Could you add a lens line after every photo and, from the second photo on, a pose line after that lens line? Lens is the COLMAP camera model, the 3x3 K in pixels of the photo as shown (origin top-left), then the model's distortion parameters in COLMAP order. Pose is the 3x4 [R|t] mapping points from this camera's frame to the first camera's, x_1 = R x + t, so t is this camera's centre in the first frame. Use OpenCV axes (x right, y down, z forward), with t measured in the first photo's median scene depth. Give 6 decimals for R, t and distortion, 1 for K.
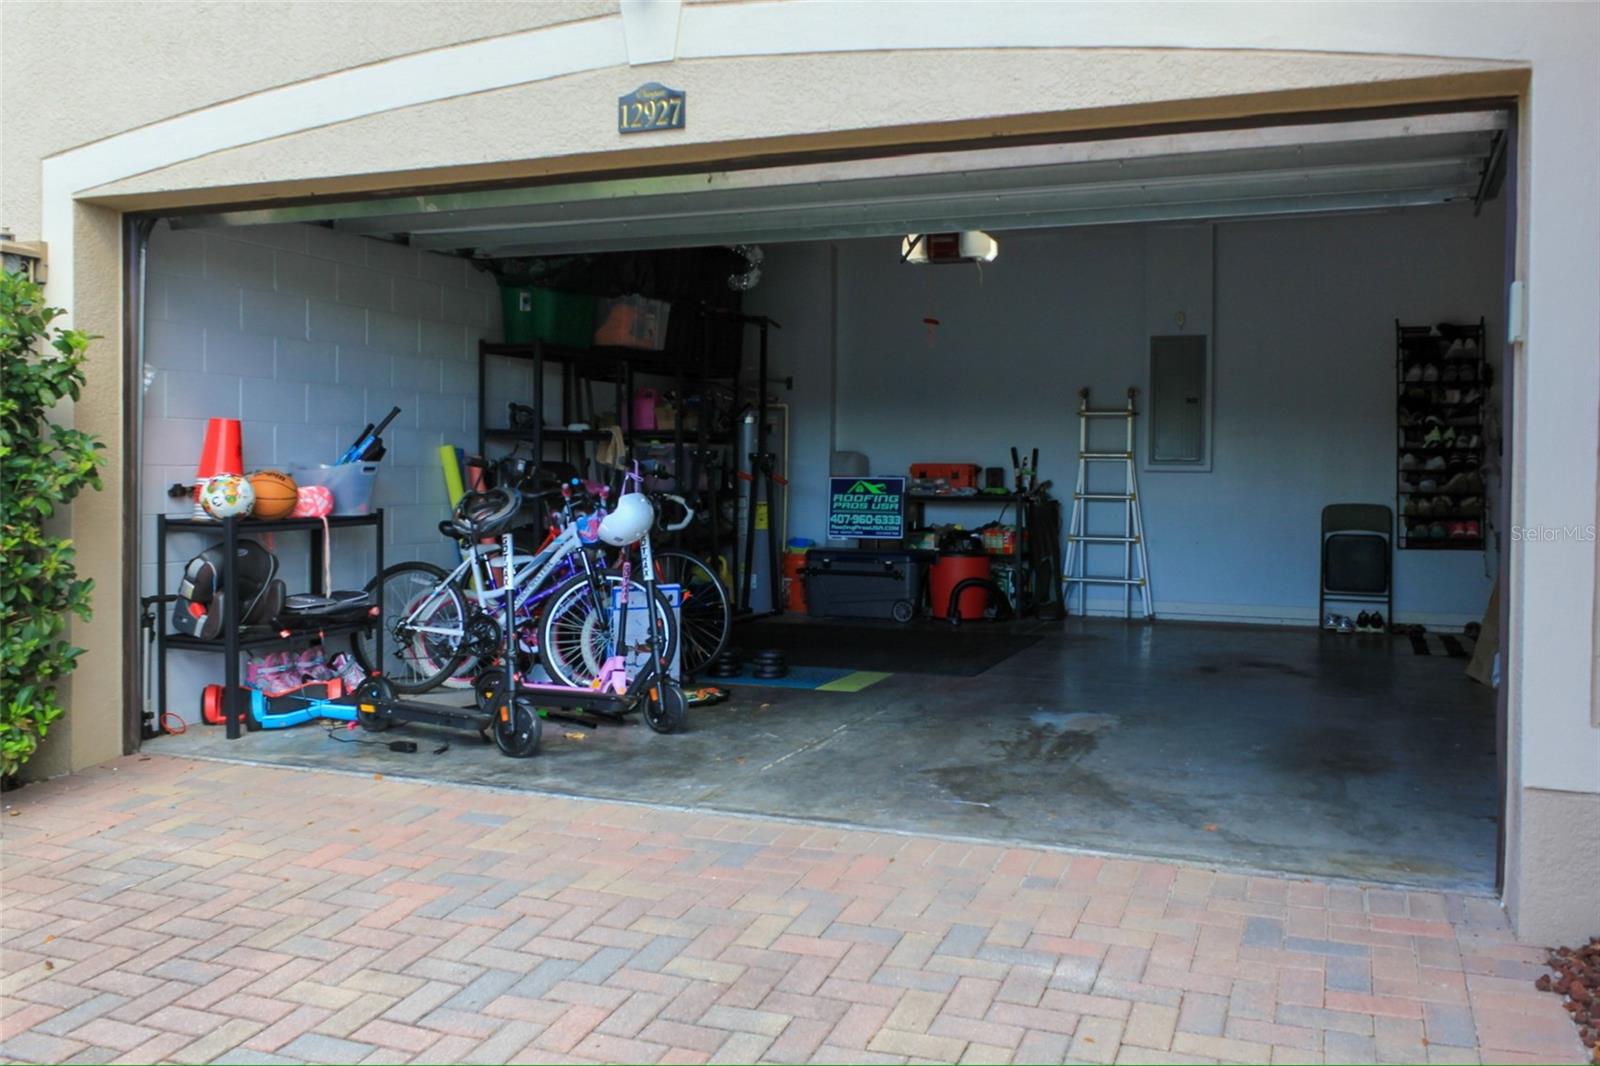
lens RADIAL K [[1304.0, 0, 800.6], [0, 1304.0, 528.9], [0, 0, 1]] dist [0.005561, 0.011588]
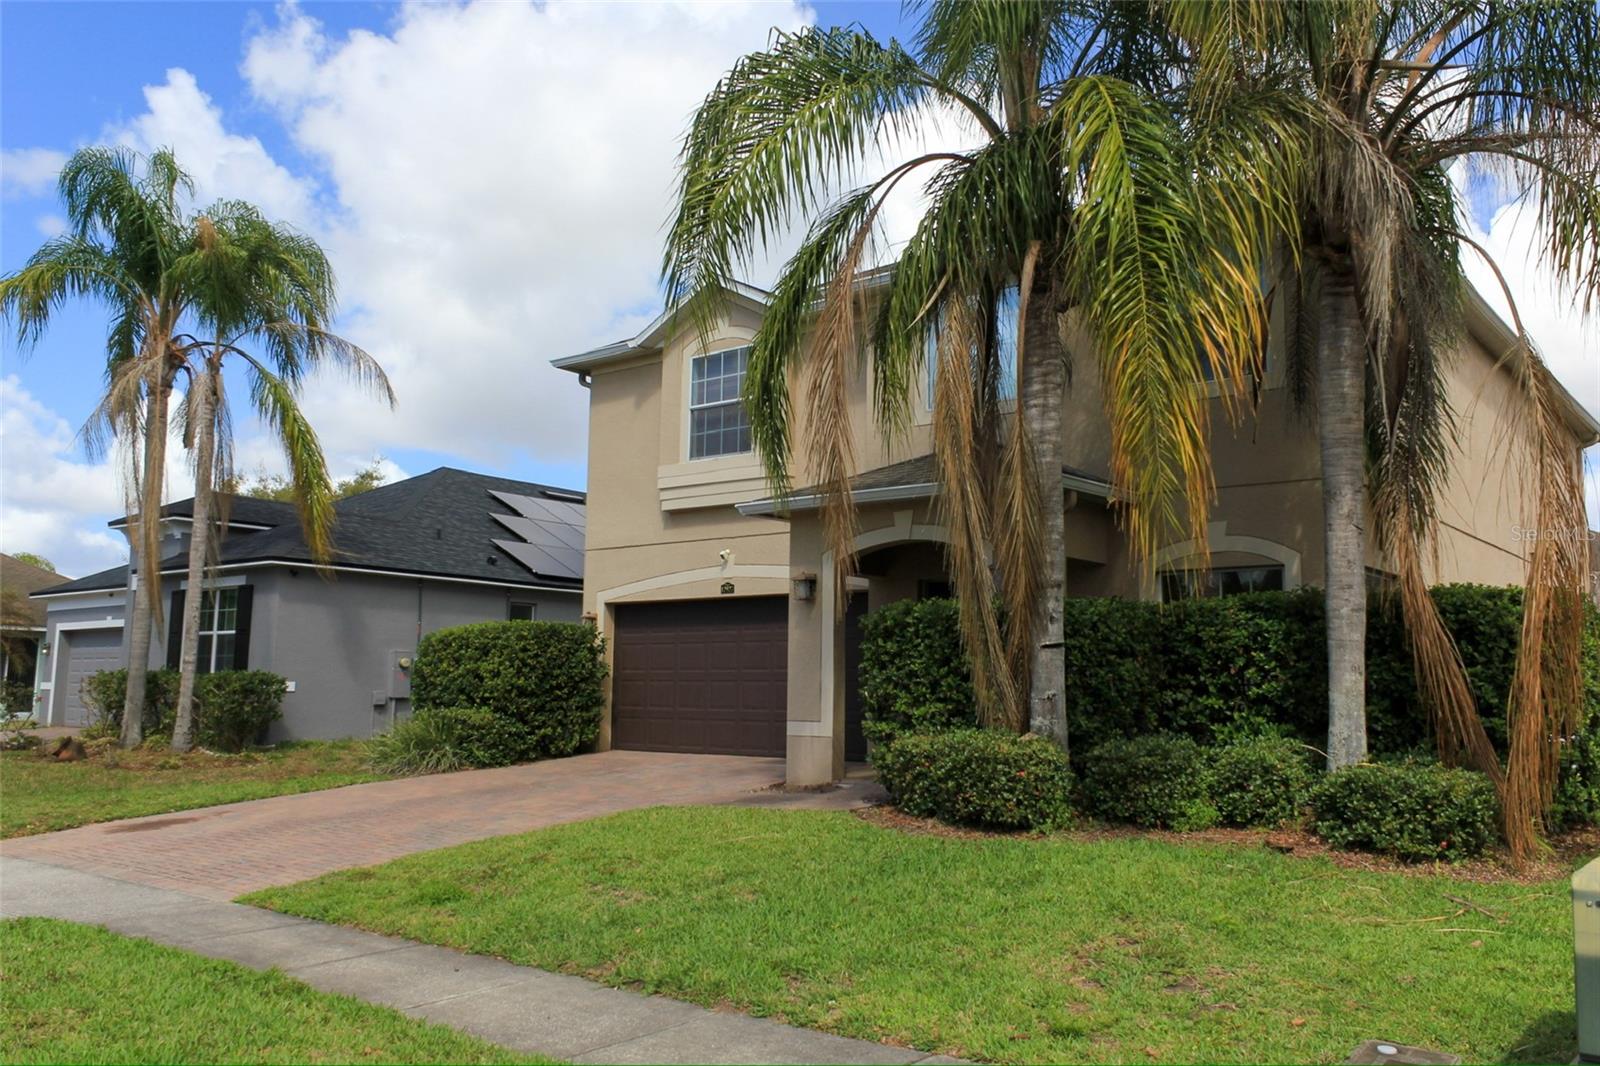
lens RADIAL K [[1304.0, 0, 800.0], [0, 1304.0, 533.5], [0, 0, 1]] dist [0.005561, 0.011588]
pose [[0.956879, -0.039691, -0.287762, 1.239903], [-0.001276, 0.990038, -0.140798, 0.102622], [0.290484, 0.135094, 0.947295, -2.778865]]
